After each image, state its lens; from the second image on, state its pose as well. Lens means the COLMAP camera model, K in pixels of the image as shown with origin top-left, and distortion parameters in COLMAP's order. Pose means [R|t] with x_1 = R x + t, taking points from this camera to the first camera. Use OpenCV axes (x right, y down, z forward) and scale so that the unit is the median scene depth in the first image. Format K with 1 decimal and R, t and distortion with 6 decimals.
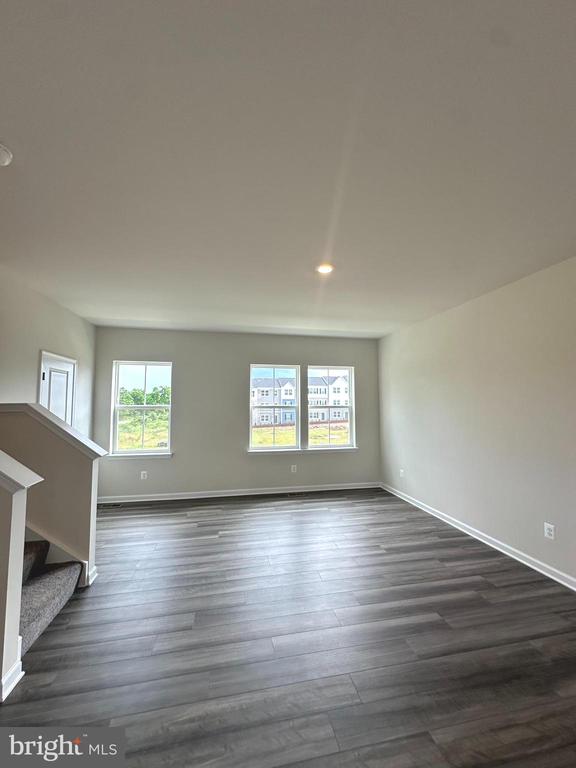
lens RADIAL K [[304.9, 0, 290.9], [0, 304.9, 384.0], [0, 0, 1]] dist [-0.007151, 0.000081]
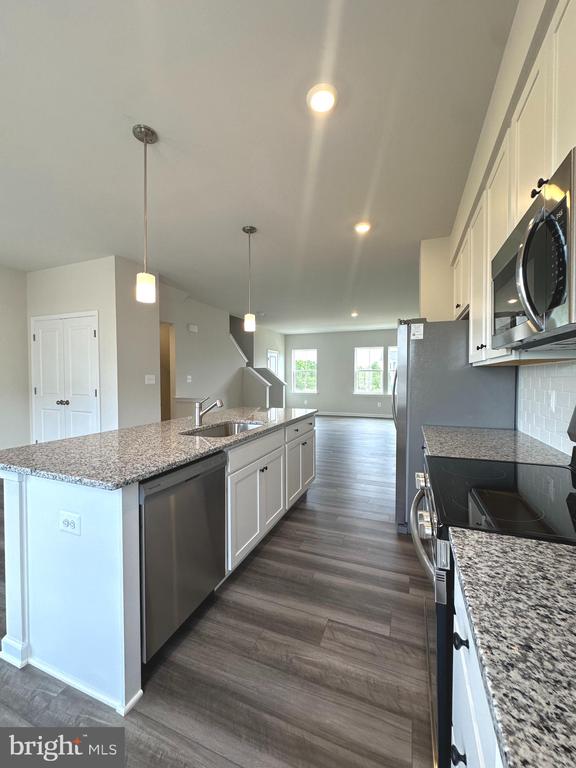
lens RADIAL K [[304.9, 0, 290.9], [0, 304.9, 384.0], [0, 0, 1]] dist [-0.007151, 0.000081]
pose [[0.837001, 0.016864, -0.546942, 0.589584], [0.034099, 0.995975, 0.082892, -0.010925], [0.546138, -0.088031, 0.833057, -0.818415]]
